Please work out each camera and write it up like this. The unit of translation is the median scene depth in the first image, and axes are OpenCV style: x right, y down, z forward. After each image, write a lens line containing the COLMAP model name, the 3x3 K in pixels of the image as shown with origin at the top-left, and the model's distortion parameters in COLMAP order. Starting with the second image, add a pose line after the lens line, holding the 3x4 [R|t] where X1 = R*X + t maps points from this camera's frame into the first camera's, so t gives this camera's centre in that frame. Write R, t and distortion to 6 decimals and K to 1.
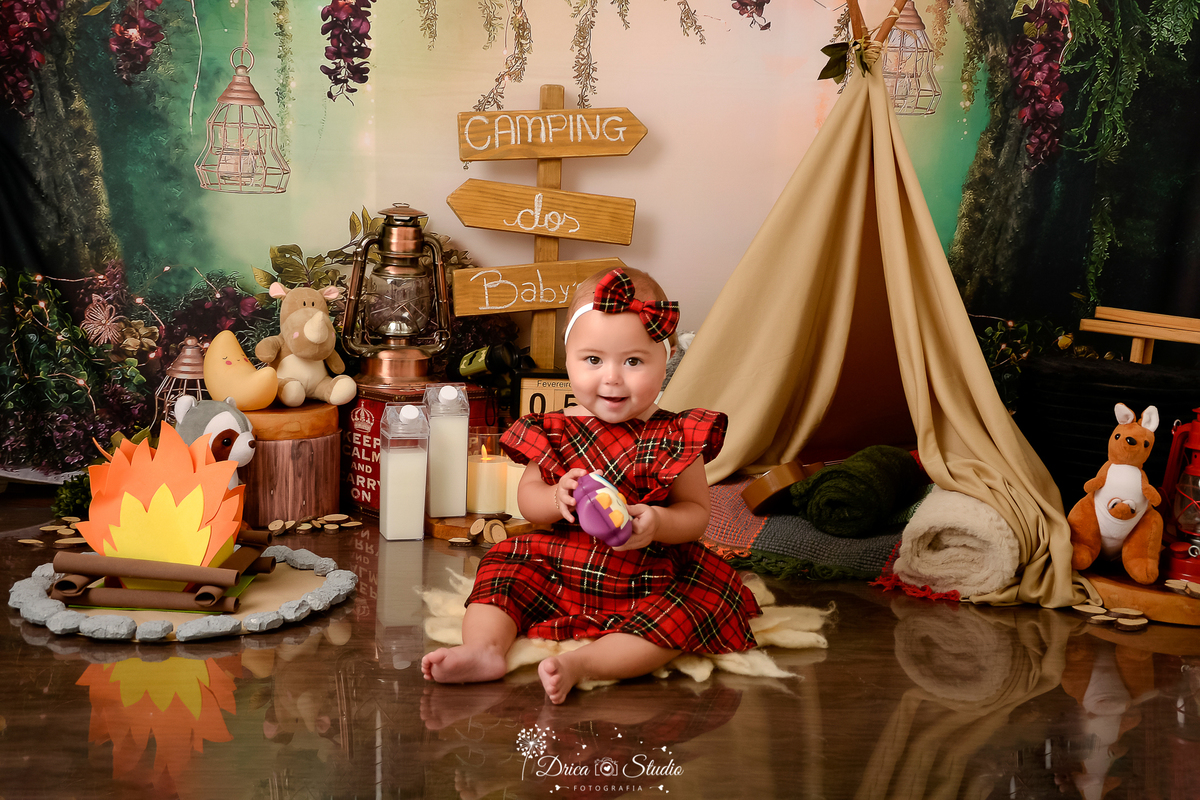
lens RADIAL K [[1566.8, 0, 583.3], [0, 1566.8, 382.9], [0, 0, 1]] dist [0.017017, 0.508280]
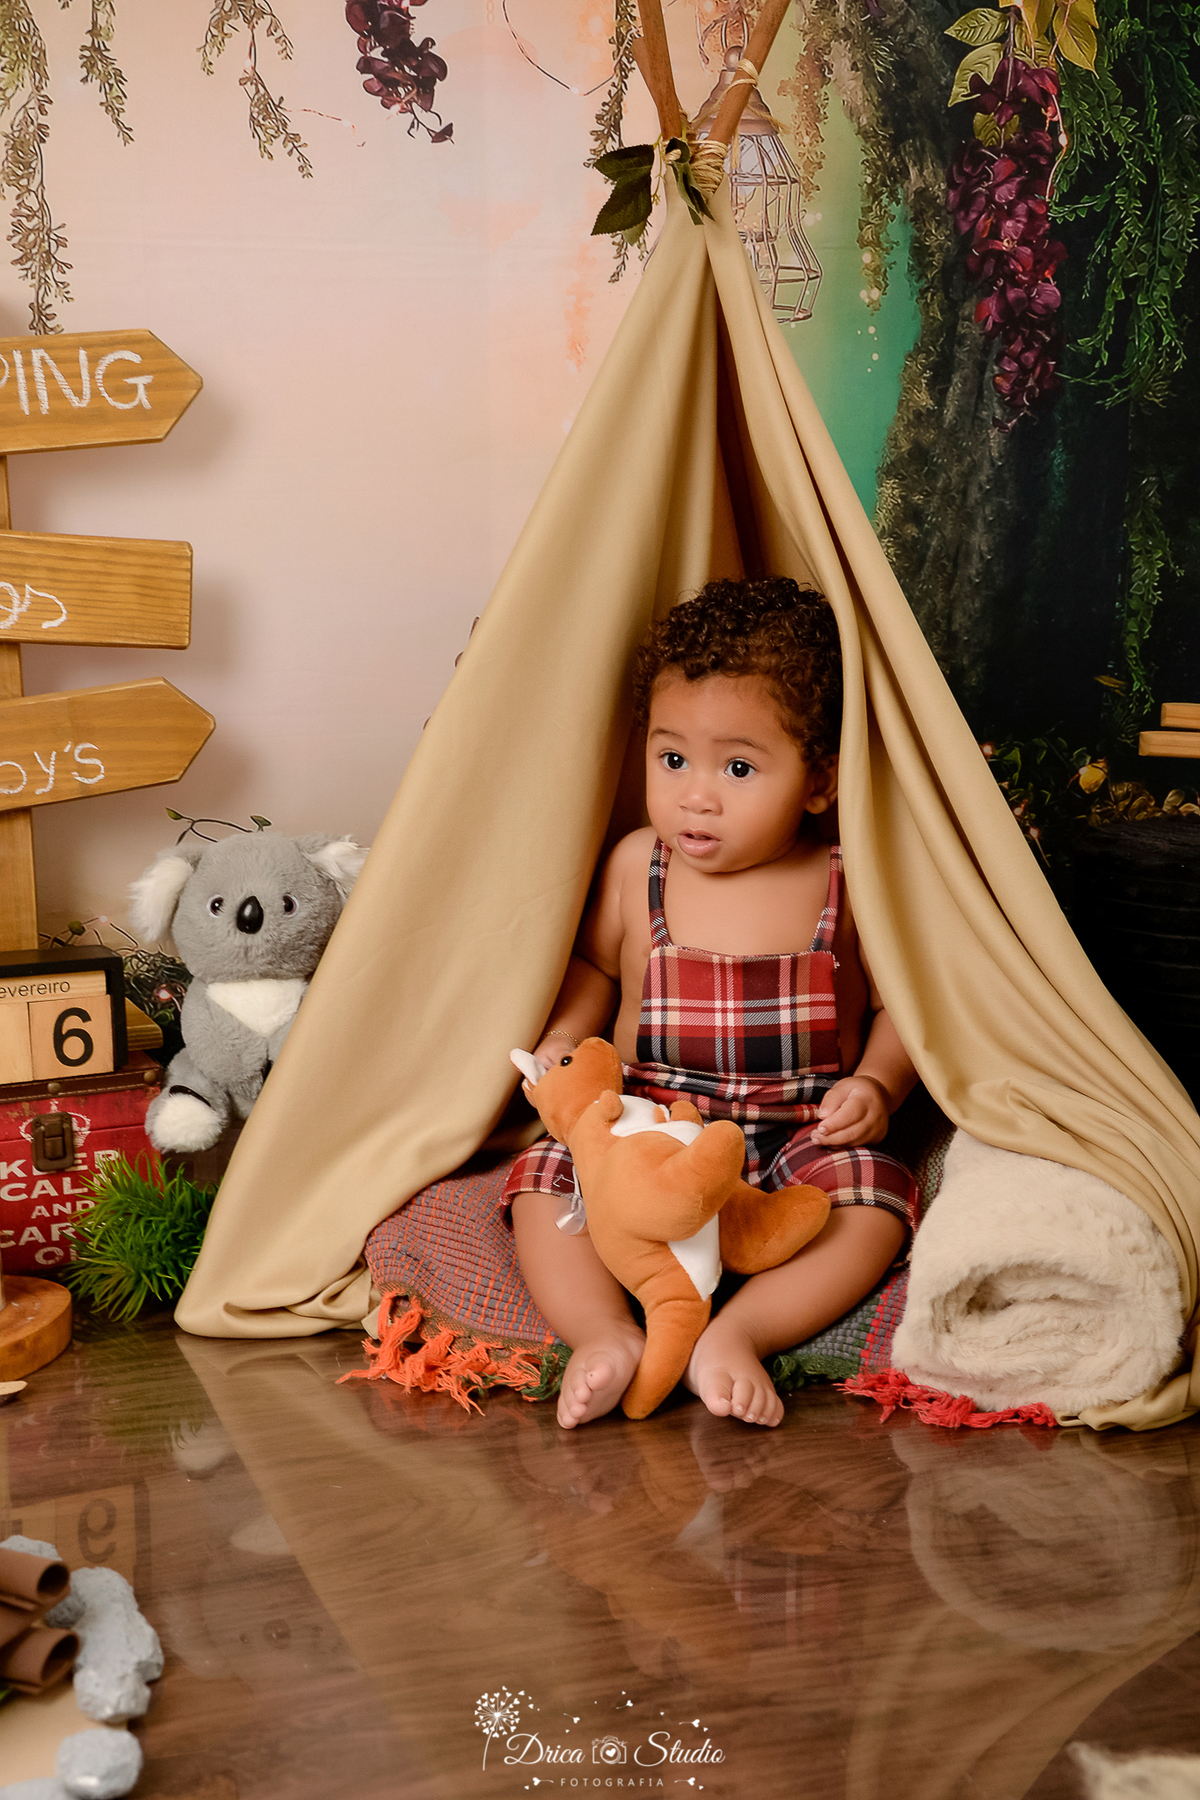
lens RADIAL K [[2350.3, 0, 575.1], [0, 2350.3, 914.8], [0, 0, 1]] dist [0.017017, 0.508280]
pose [[0.974493, -0.098070, 0.201853, -0.004964], [0.089680, 0.994699, 0.050322, -0.036995], [-0.205718, -0.030937, 0.978122, 0.330692]]
